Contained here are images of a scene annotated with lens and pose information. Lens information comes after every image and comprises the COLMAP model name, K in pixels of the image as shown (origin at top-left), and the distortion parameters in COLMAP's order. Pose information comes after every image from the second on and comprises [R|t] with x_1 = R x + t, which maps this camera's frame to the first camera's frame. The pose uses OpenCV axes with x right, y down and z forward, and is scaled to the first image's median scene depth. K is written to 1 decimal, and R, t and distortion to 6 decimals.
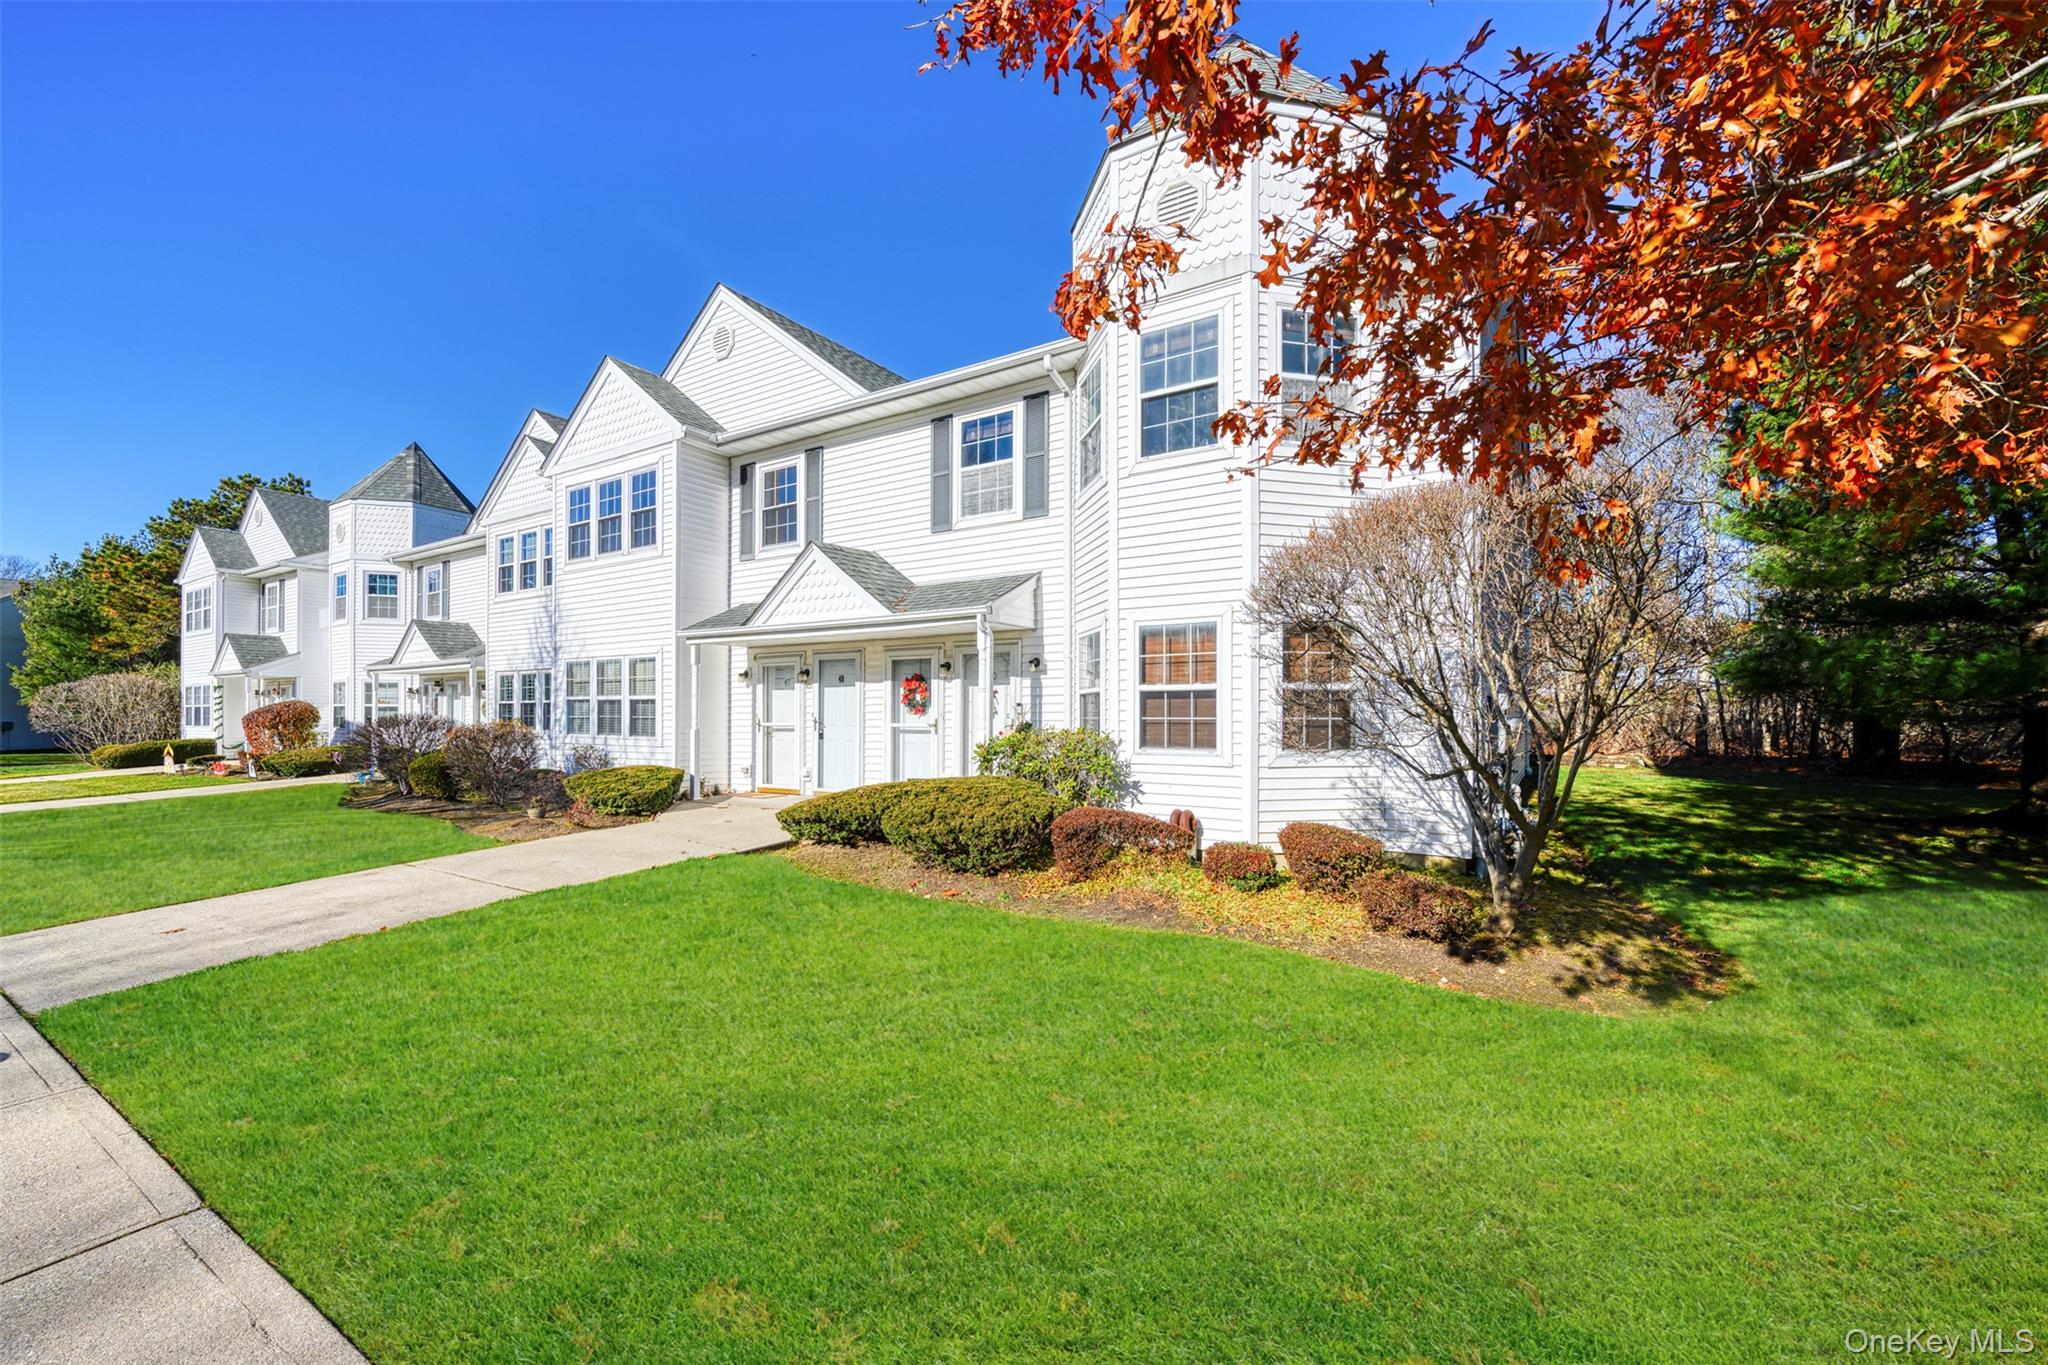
lens RADIAL K [[838.4, 0, 1026.9], [0, 838.4, 671.9], [0, 0, 1]] dist [0.001377, 0.000329]
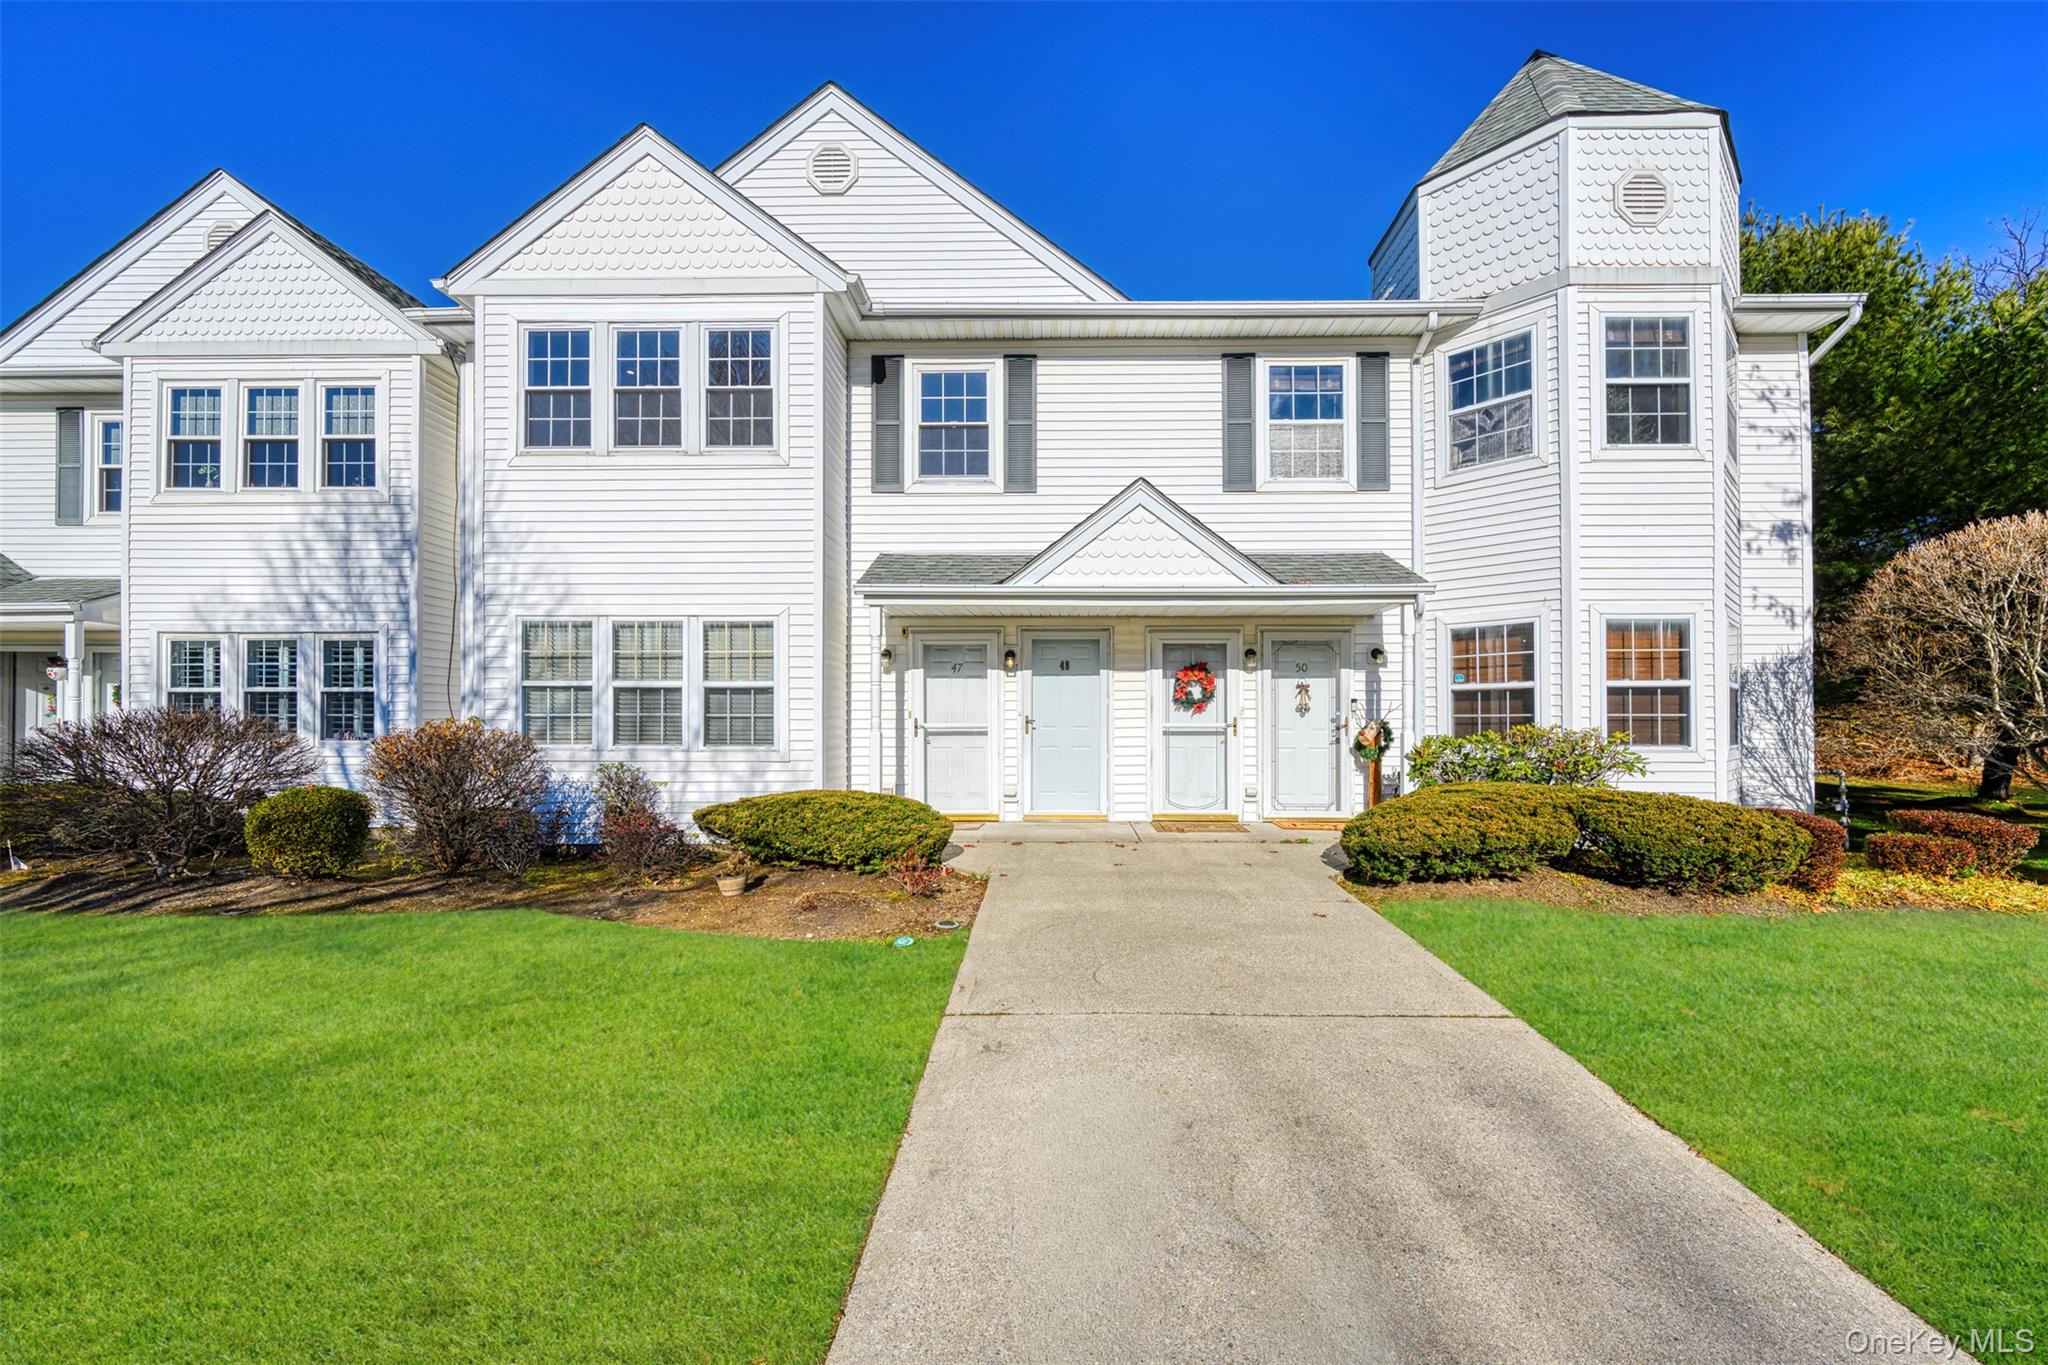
lens RADIAL K [[815.4, 0, 1014.0], [0, 815.4, 688.8], [0, 0, 1]] dist [-0.000994, -0.000107]
pose [[0.849143, 0.021928, 0.527707, -0.640790], [-0.027324, 0.999624, 0.002430, 0.028757], [-0.527455, -0.016482, 0.849423, 0.385093]]
